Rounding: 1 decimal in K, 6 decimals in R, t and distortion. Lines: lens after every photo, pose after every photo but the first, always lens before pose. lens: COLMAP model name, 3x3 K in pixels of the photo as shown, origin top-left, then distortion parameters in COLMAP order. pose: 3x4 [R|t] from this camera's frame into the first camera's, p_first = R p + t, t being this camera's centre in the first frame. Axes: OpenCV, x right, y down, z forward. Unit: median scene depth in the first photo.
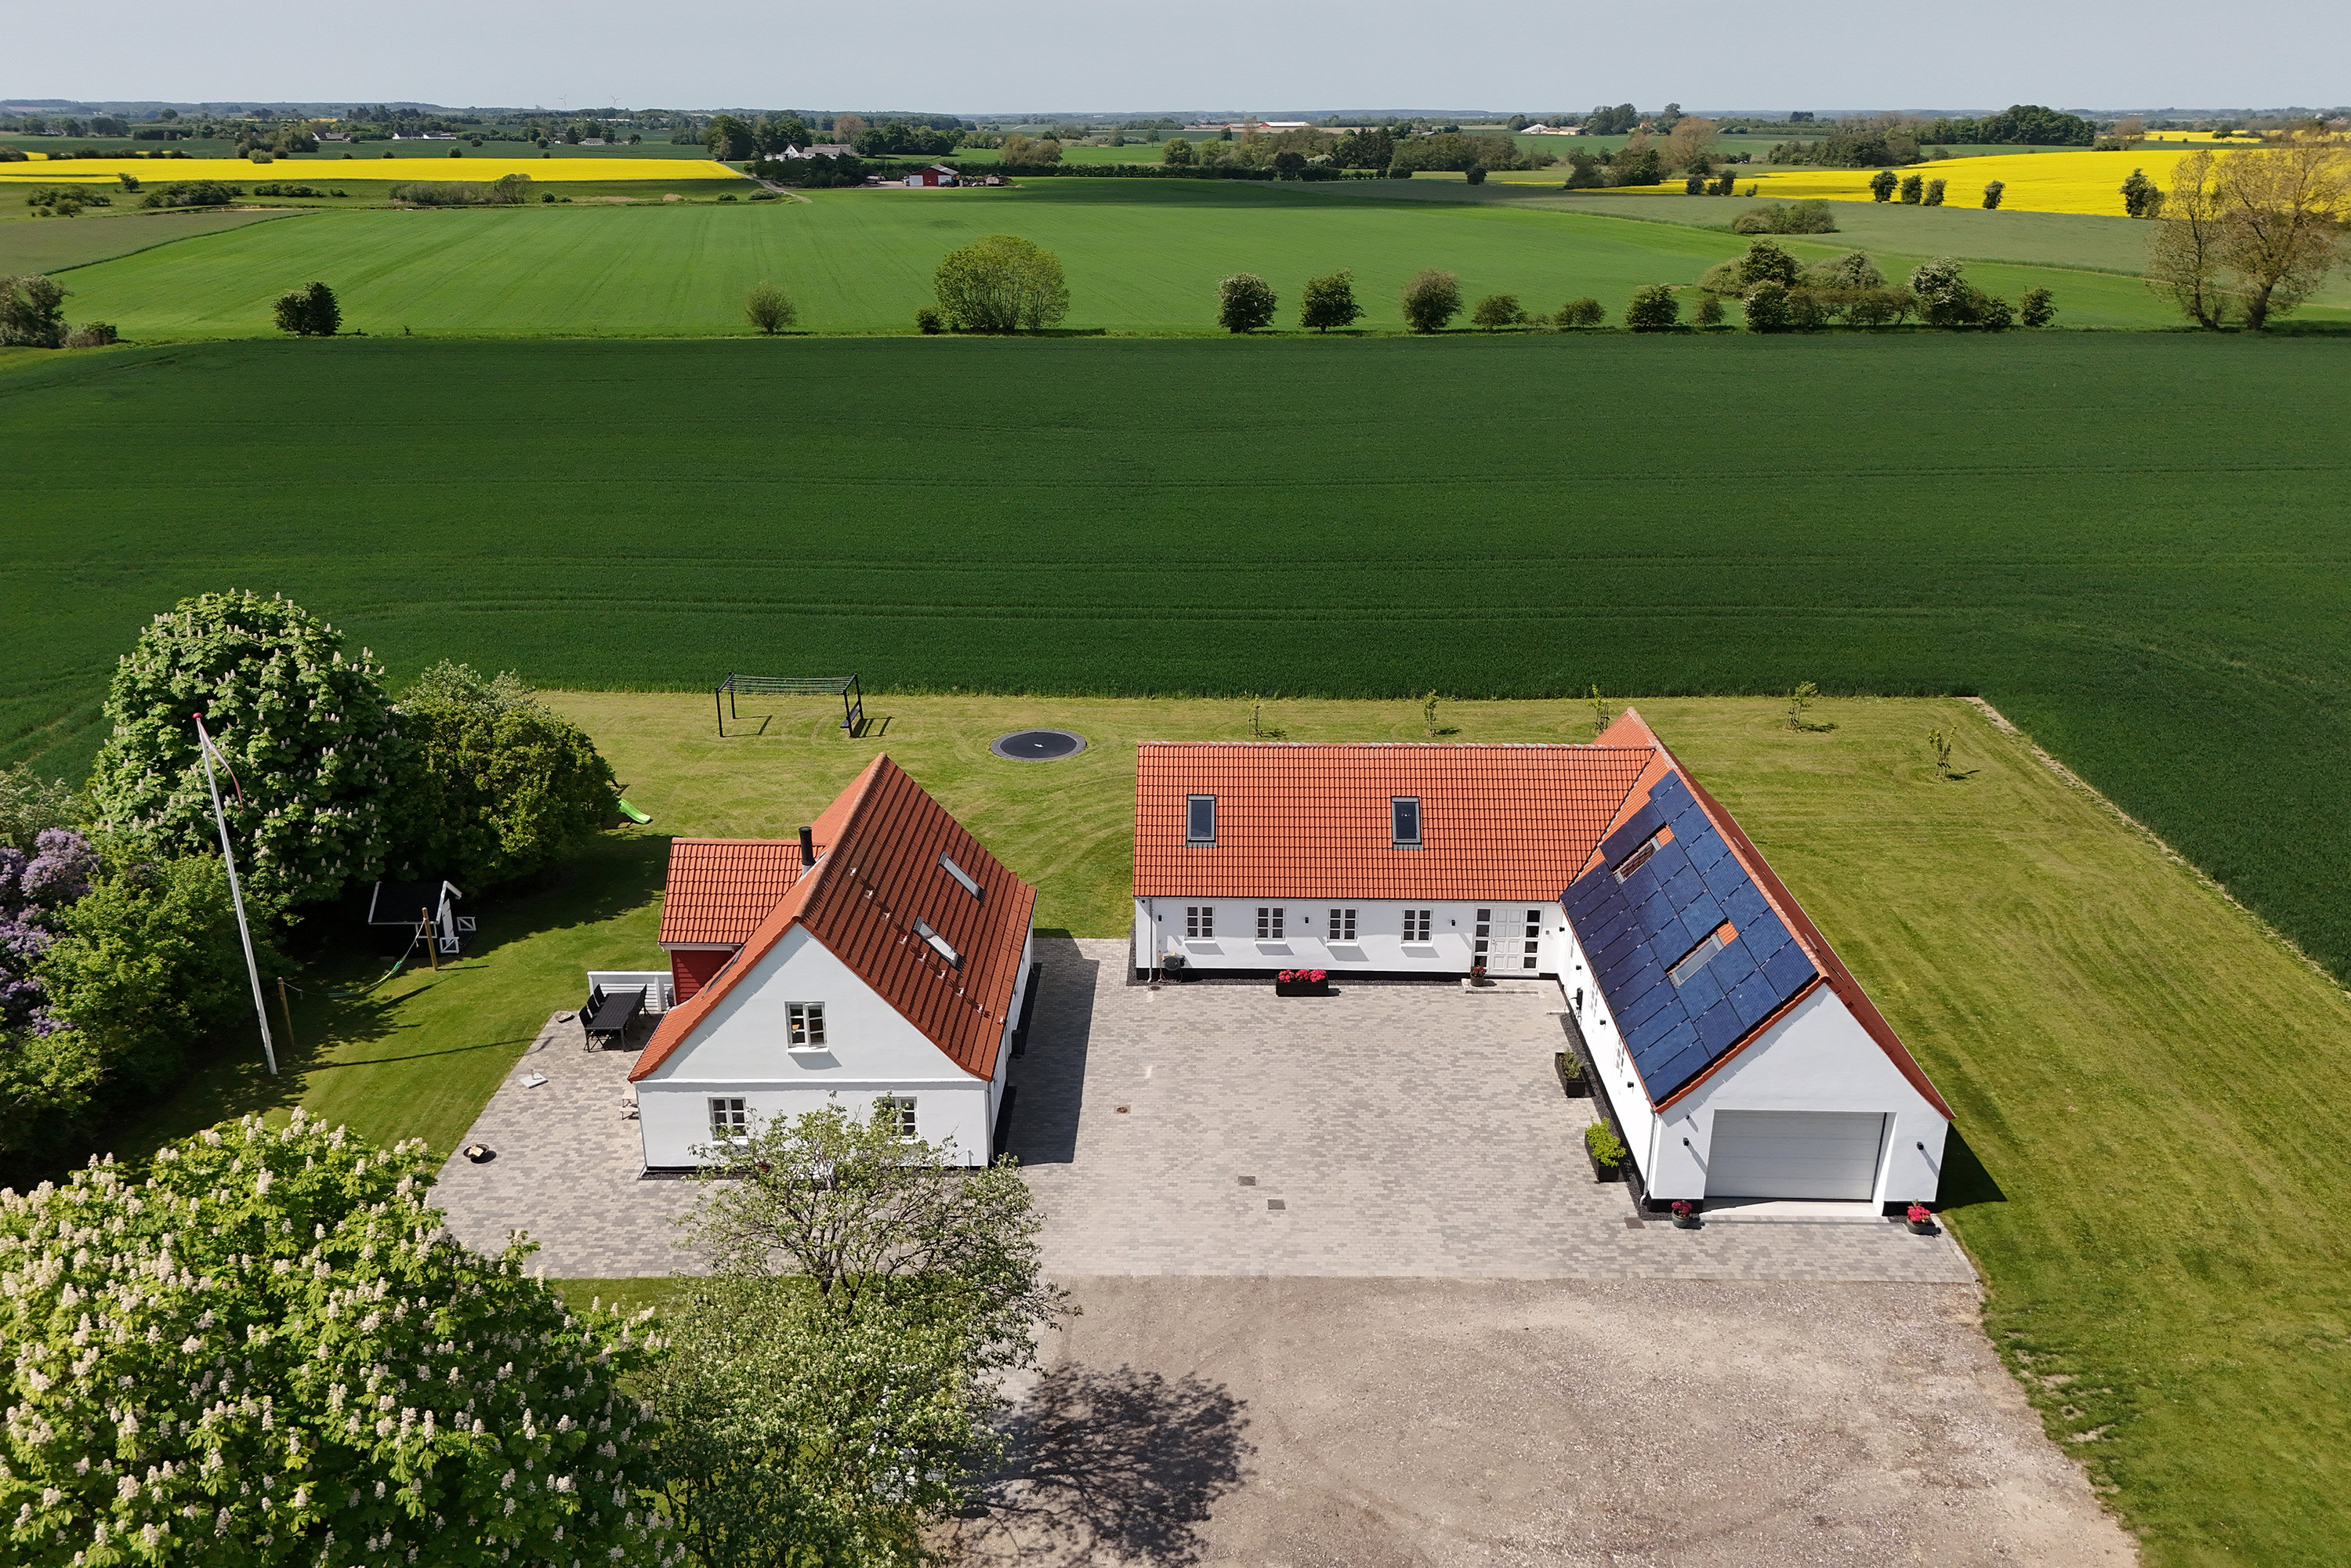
lens RADIAL K [[1729.9, 0, 1183.2], [0, 1729.9, 782.8], [0, 0, 1]] dist [0.068936, -0.063471]
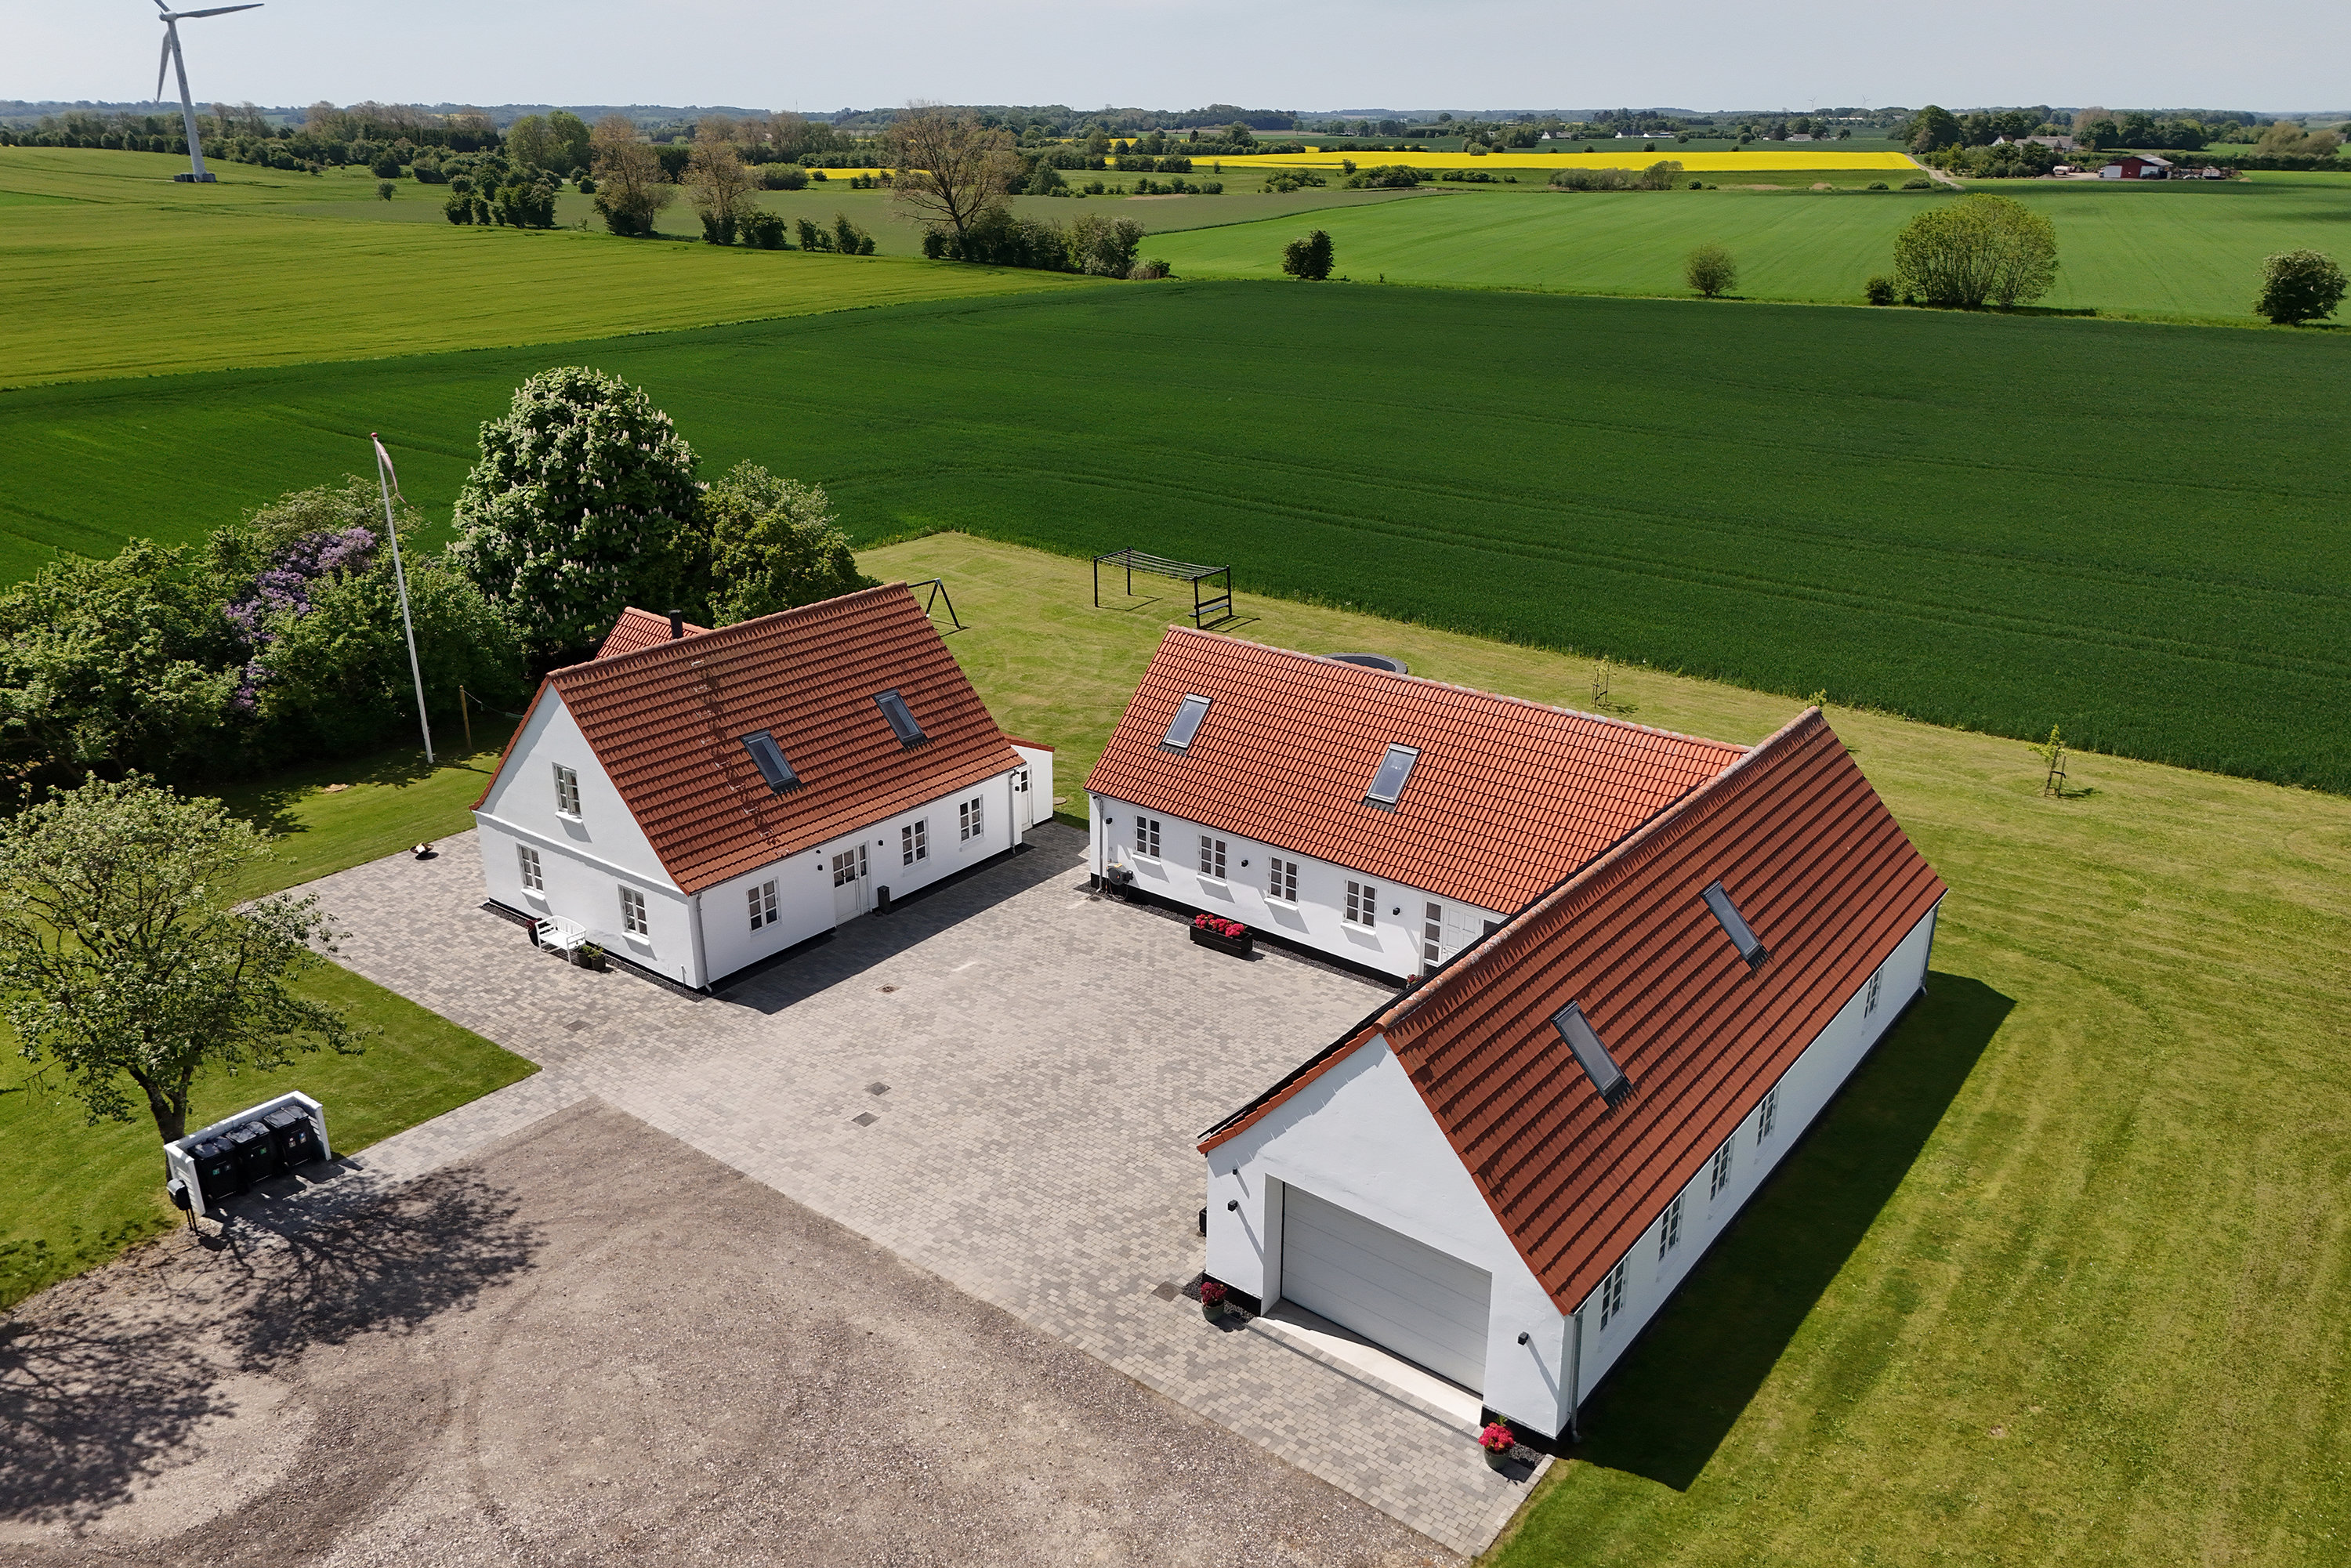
lens RADIAL K [[1729.9, 0, 1183.2], [0, 1729.9, 782.8], [0, 0, 1]] dist [0.068936, -0.063471]
pose [[0.799967, 0.215603, -0.559971, 0.498155], [-0.216417, 0.974076, 0.065873, -0.005557], [0.559657, 0.068491, 0.825889, 0.301908]]
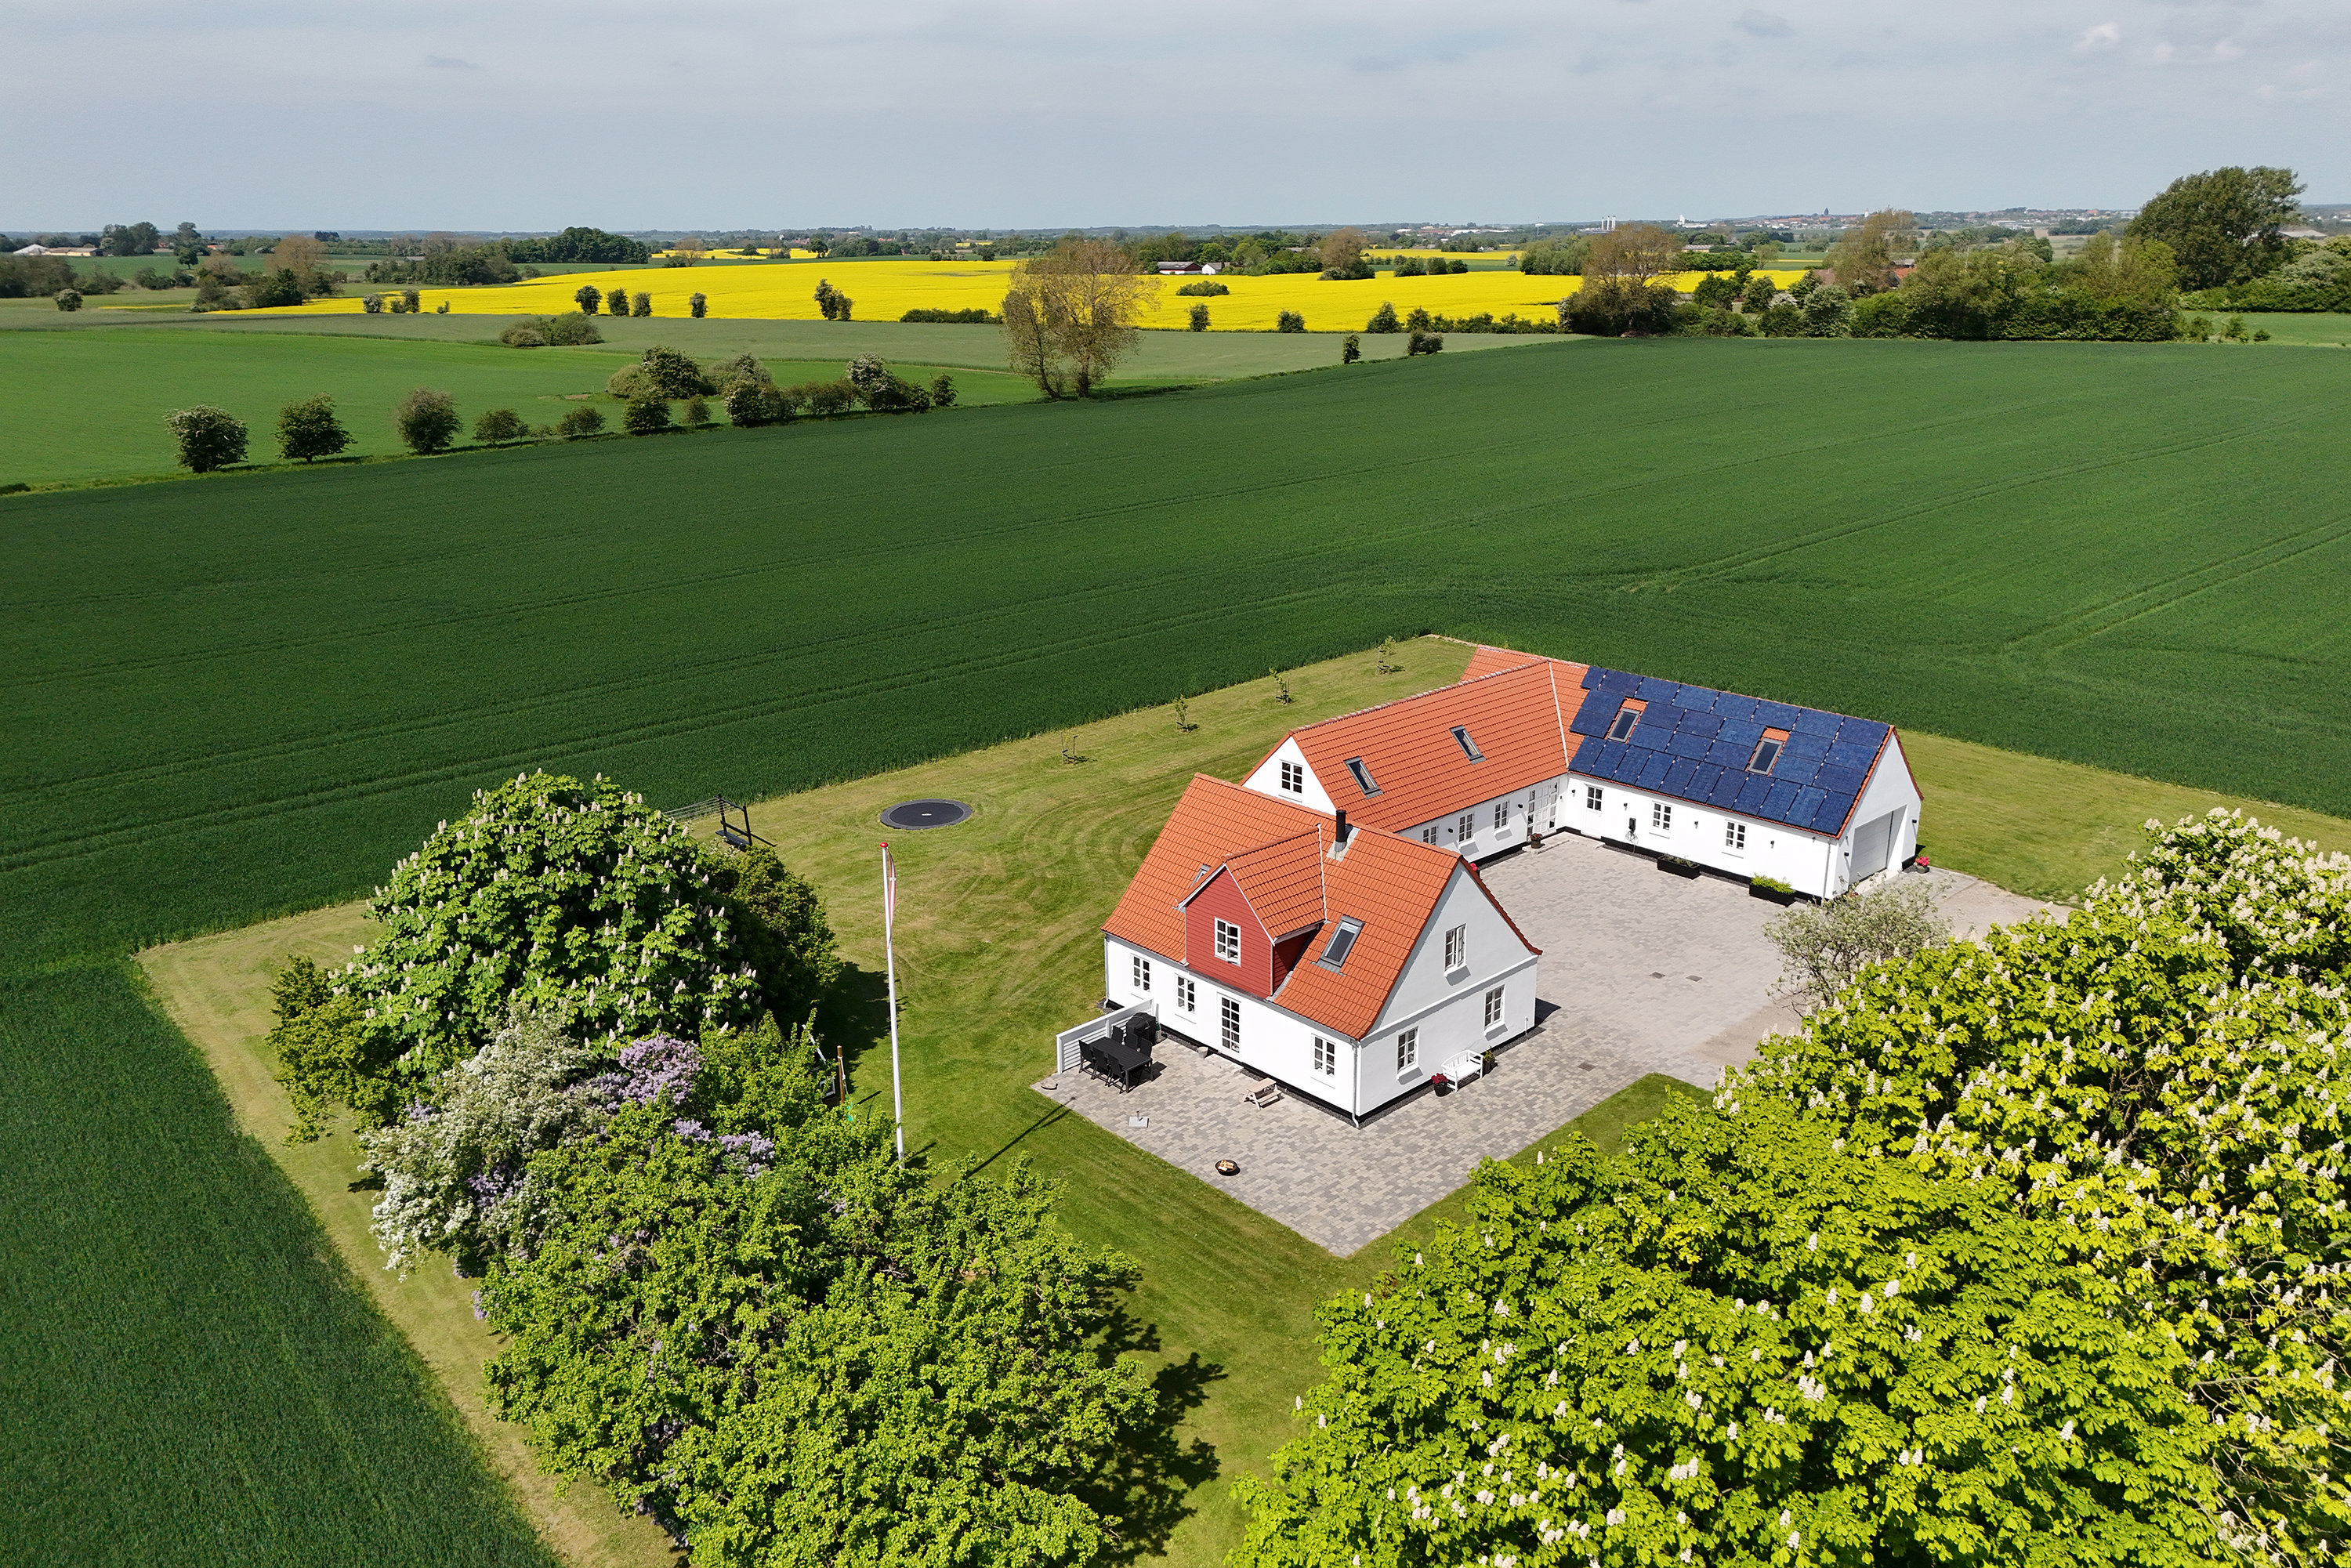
lens RADIAL K [[1729.9, 0, 1183.2], [0, 1729.9, 782.8], [0, 0, 1]] dist [0.068936, -0.063471]
pose [[0.721574, -0.218461, 0.656967, -0.911466], [0.258091, 0.965391, 0.037549, -0.054561], [-0.642433, 0.142462, 0.752984, 0.149653]]
